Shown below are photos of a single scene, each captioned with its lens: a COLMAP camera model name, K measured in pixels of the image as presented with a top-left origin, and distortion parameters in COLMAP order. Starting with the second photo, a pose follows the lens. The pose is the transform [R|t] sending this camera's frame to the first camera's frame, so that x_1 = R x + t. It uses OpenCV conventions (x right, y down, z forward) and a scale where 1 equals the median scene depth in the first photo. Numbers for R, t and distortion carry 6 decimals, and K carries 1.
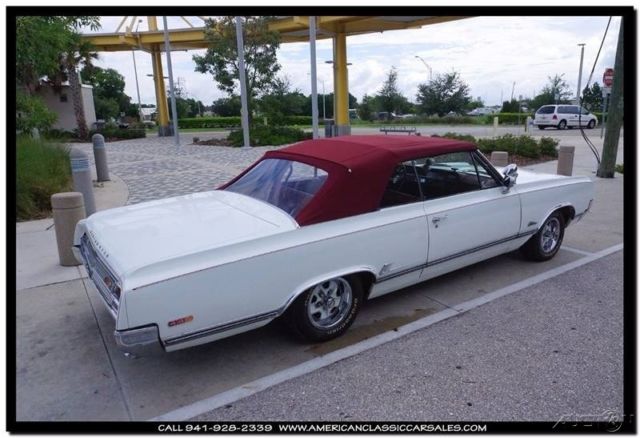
lens RADIAL K [[441.8, 0, 320.0], [0, 441.8, 219.0], [0, 0, 1]] dist [0.001069, 0.003801]
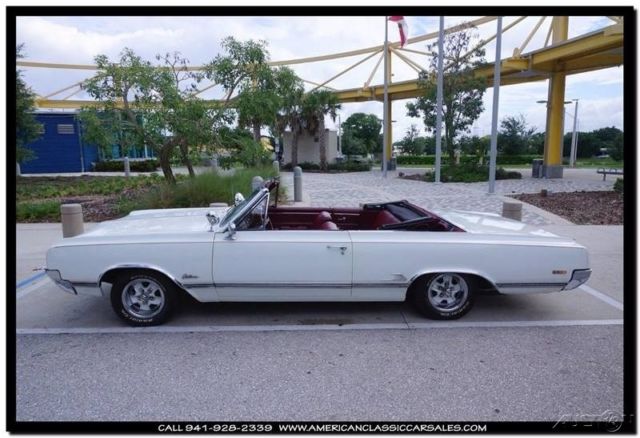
lens RADIAL K [[410.7, 0, 320.0], [0, 410.7, 219.0], [0, 0, 1]] dist [-0.001701, 0.001279]
pose [[0.845096, 0.095988, -0.525928, 0.111224], [-0.132620, 0.990640, -0.032301, -0.000873], [0.517905, 0.097046, 0.849916, -0.010271]]
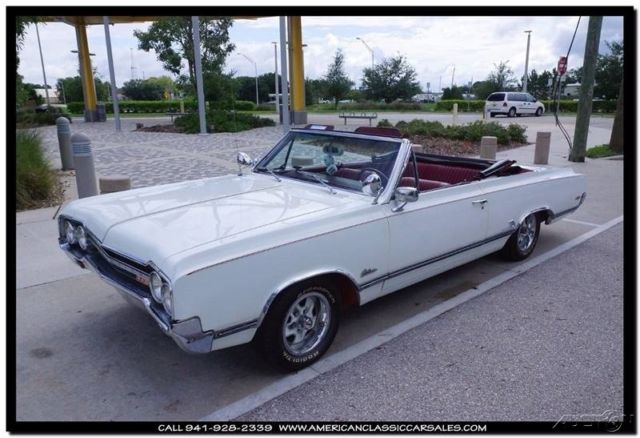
lens RADIAL K [[484.7, 0, 320.0], [0, 484.7, 219.0], [0, 0, 1]] dist [0.006292, 0.002248]
pose [[0.989320, -0.024096, 0.143755, -0.062098], [0.022811, 0.999684, 0.010580, 0.007843], [-0.143964, -0.007188, 0.989557, -0.027461]]
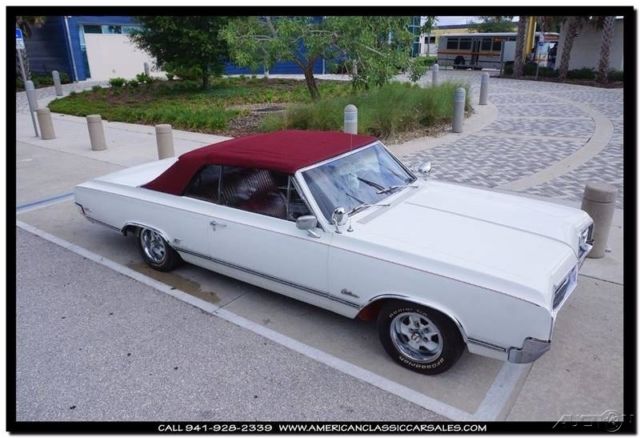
lens RADIAL K [[471.2, 0, 320.0], [0, 471.2, 219.0], [0, 0, 1]] dist [-0.005454, 0.005906]
pose [[0.344558, 0.335012, -0.876953, 0.226632], [-0.213702, 0.937621, 0.274224, -0.063407], [0.914117, 0.092921, 0.394658, 0.129495]]
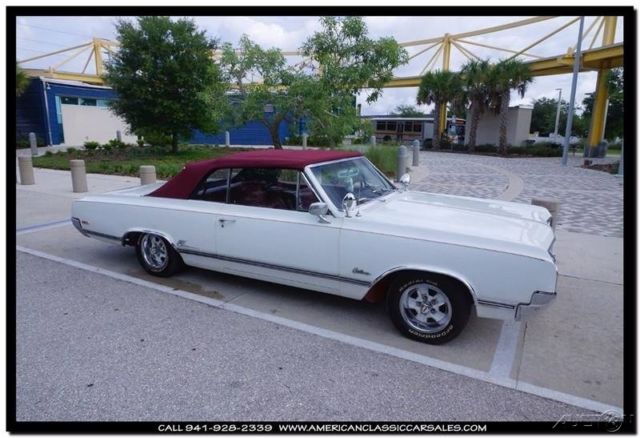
lens RADIAL K [[410.7, 0, 320.0], [0, 410.7, 219.0], [0, 0, 1]] dist [-0.001701, 0.001279]
pose [[0.458704, 0.207992, -0.863904, 0.217276], [-0.230618, 0.966772, 0.110308, -0.029701], [0.858141, 0.148633, 0.491429, 0.114433]]
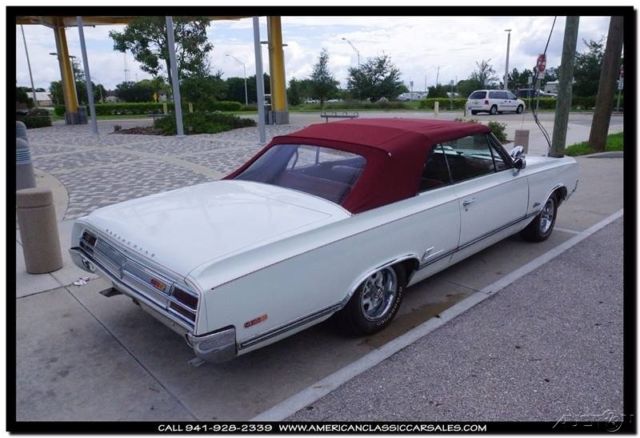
lens RADIAL K [[471.2, 0, 320.0], [0, 471.2, 219.0], [0, 0, 1]] dist [-0.005454, 0.005906]
pose [[0.986110, -0.040445, 0.161096, -0.038358], [0.037931, 0.999106, 0.018655, 0.000820], [-0.161707, -0.012285, 0.986762, 0.002161]]
